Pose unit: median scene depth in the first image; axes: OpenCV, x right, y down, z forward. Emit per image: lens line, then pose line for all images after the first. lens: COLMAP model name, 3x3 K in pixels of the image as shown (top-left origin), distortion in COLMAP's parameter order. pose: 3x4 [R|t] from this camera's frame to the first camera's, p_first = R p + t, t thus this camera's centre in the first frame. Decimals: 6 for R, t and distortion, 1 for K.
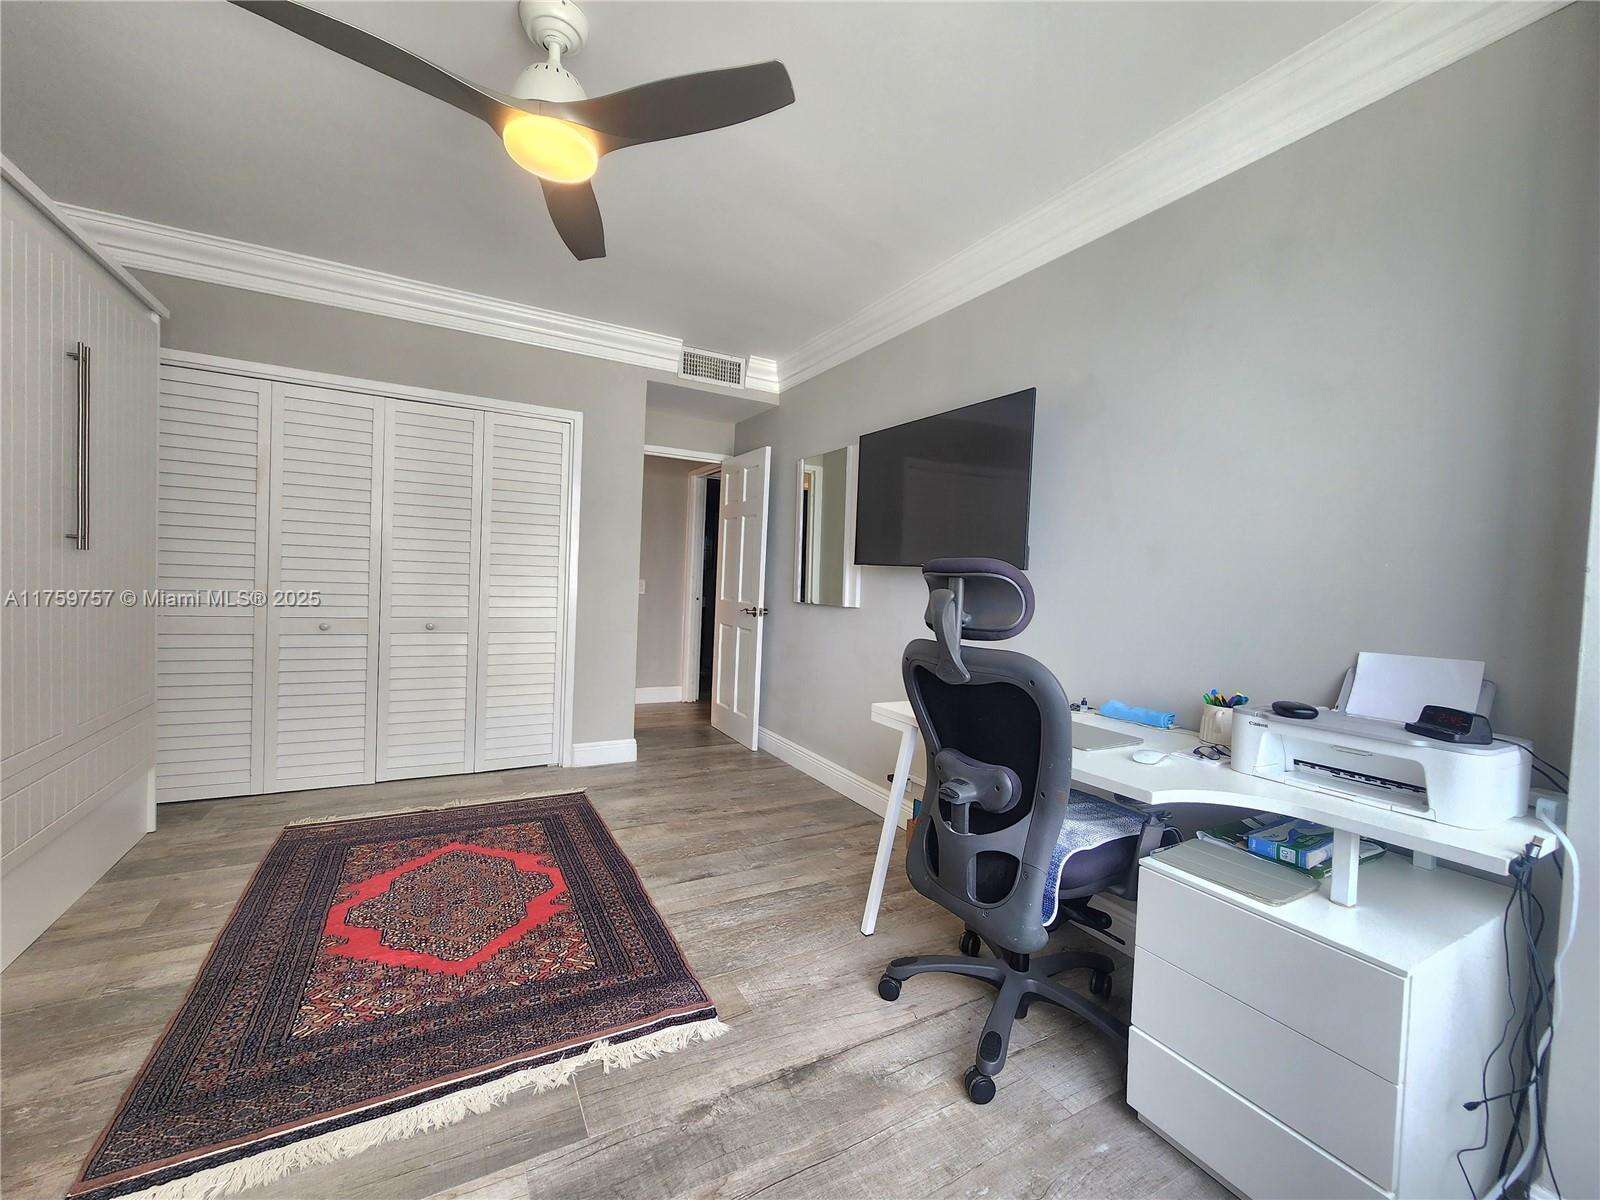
lens RADIAL K [[657.4, 0, 803.9], [0, 657.4, 595.3], [0, 0, 1]] dist [-0.001494, 0.000084]
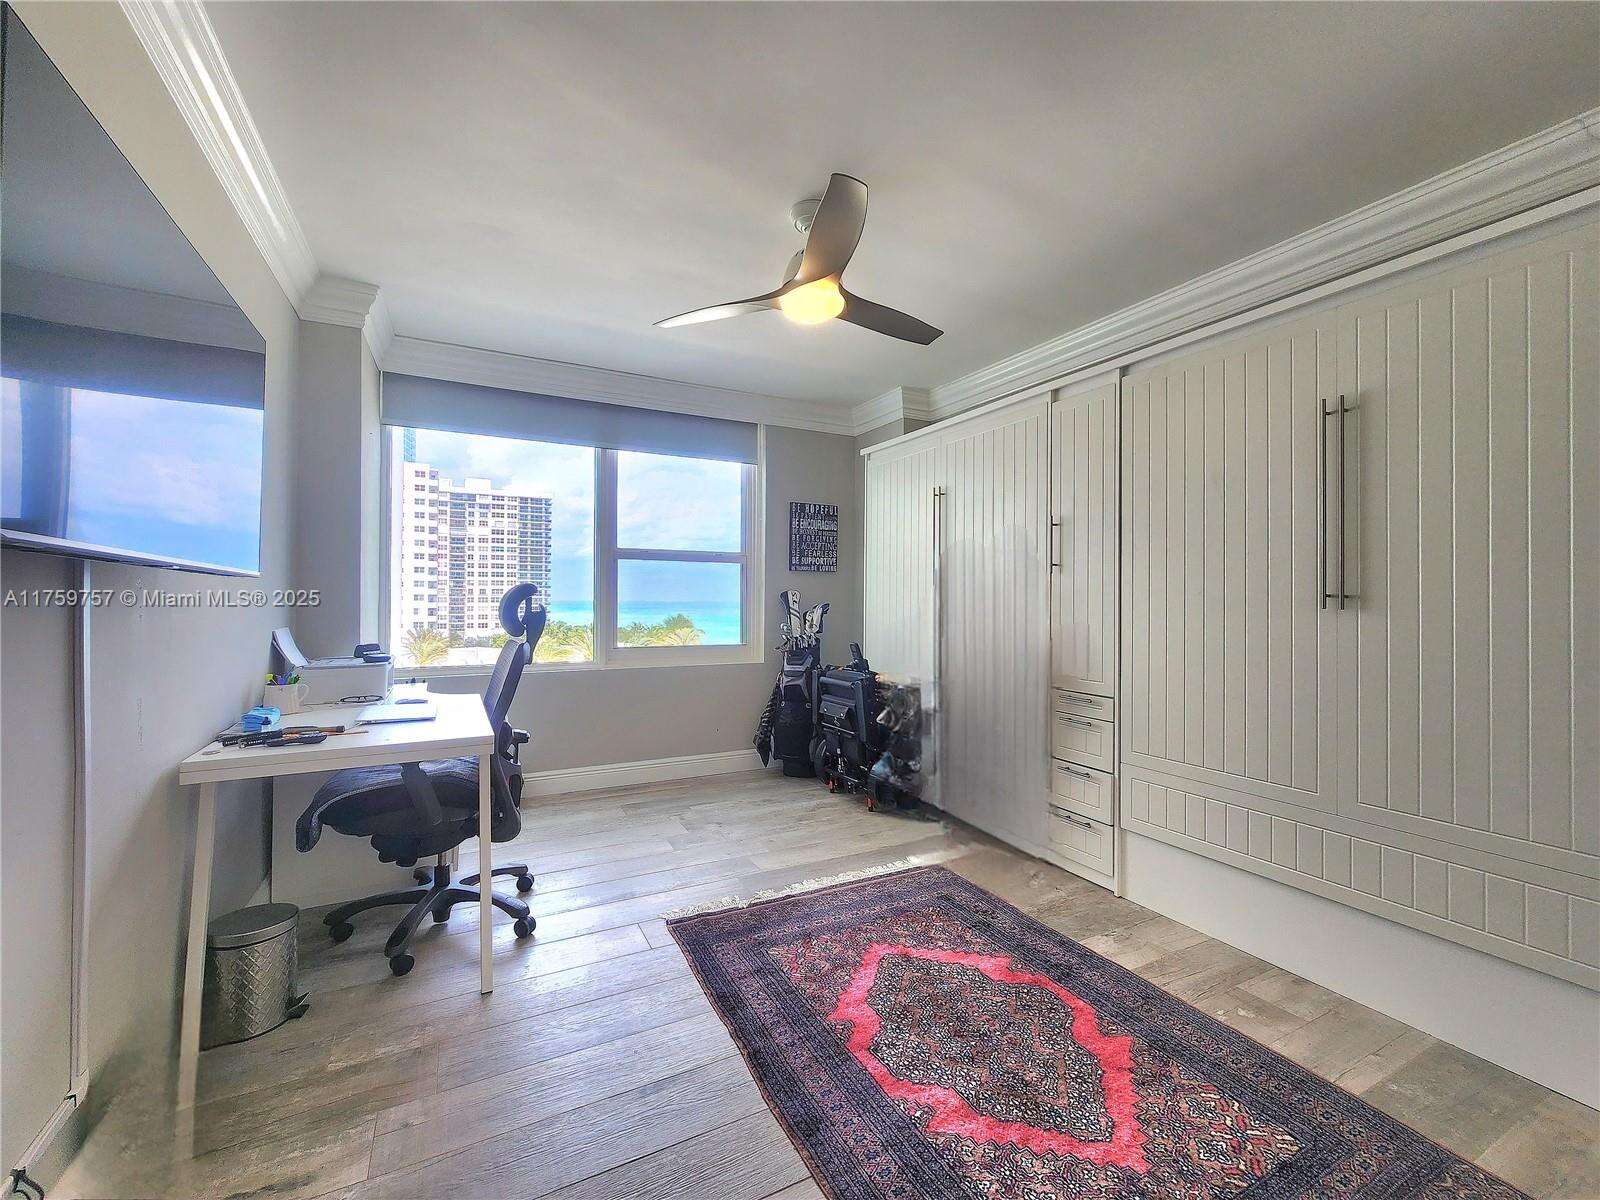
lens RADIAL K [[657.4, 0, 783.8], [0, 657.4, 594.2], [0, 0, 1]] dist [-0.001494, 0.000084]
pose [[-0.997995, -0.044877, 0.044634, -0.344606], [-0.043785, 0.998724, 0.025154, -0.078096], [-0.045706, 0.023149, -0.998687, 1.969951]]
